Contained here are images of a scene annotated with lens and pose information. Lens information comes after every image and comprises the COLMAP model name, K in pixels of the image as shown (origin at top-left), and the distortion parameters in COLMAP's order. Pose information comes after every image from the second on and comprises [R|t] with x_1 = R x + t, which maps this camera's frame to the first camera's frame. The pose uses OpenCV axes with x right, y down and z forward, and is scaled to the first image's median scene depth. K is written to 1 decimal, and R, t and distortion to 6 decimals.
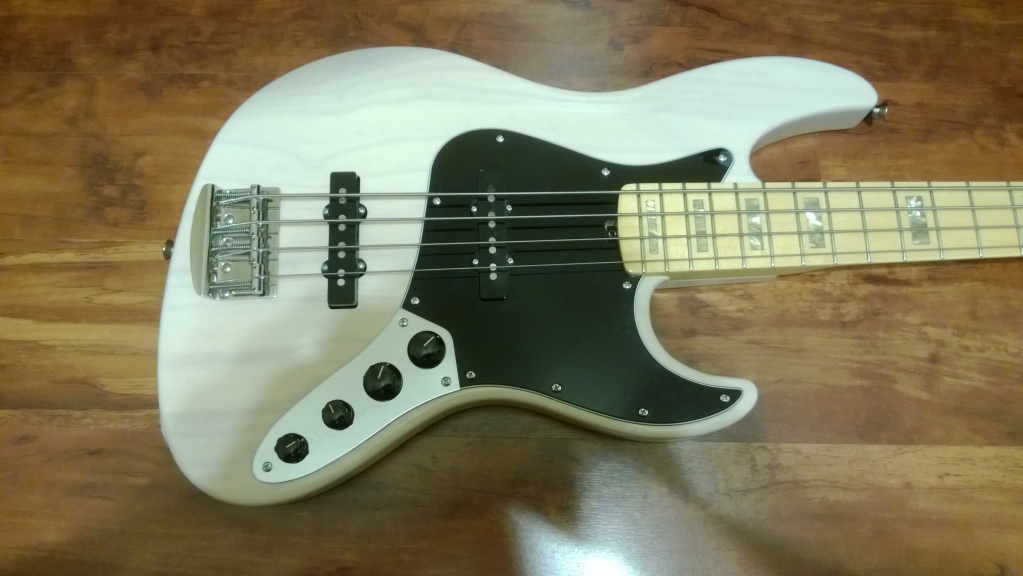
lens RADIAL K [[793.0, 0, 511.5], [0, 793.0, 288.0], [0, 0, 1]] dist [0.072796, -0.189178]
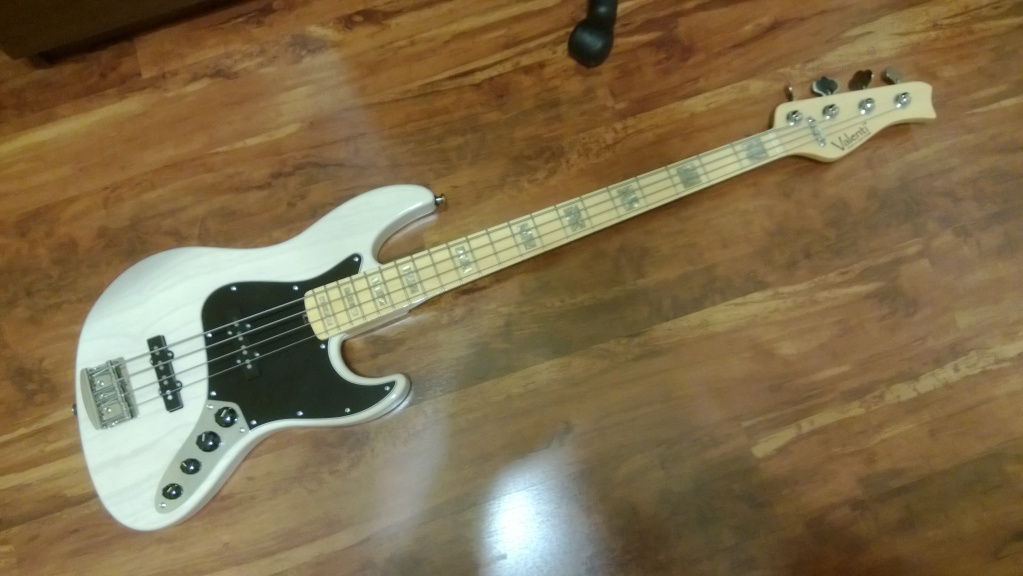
lens RADIAL K [[777.0, 0, 511.5], [0, 777.0, 288.0], [0, 0, 1]] dist [-0.000227, -0.051142]
pose [[0.942922, -0.326898, 0.063526, 0.471475], [0.325304, 0.944988, 0.034292, -0.048742], [-0.071242, -0.011670, 0.997391, -0.787271]]
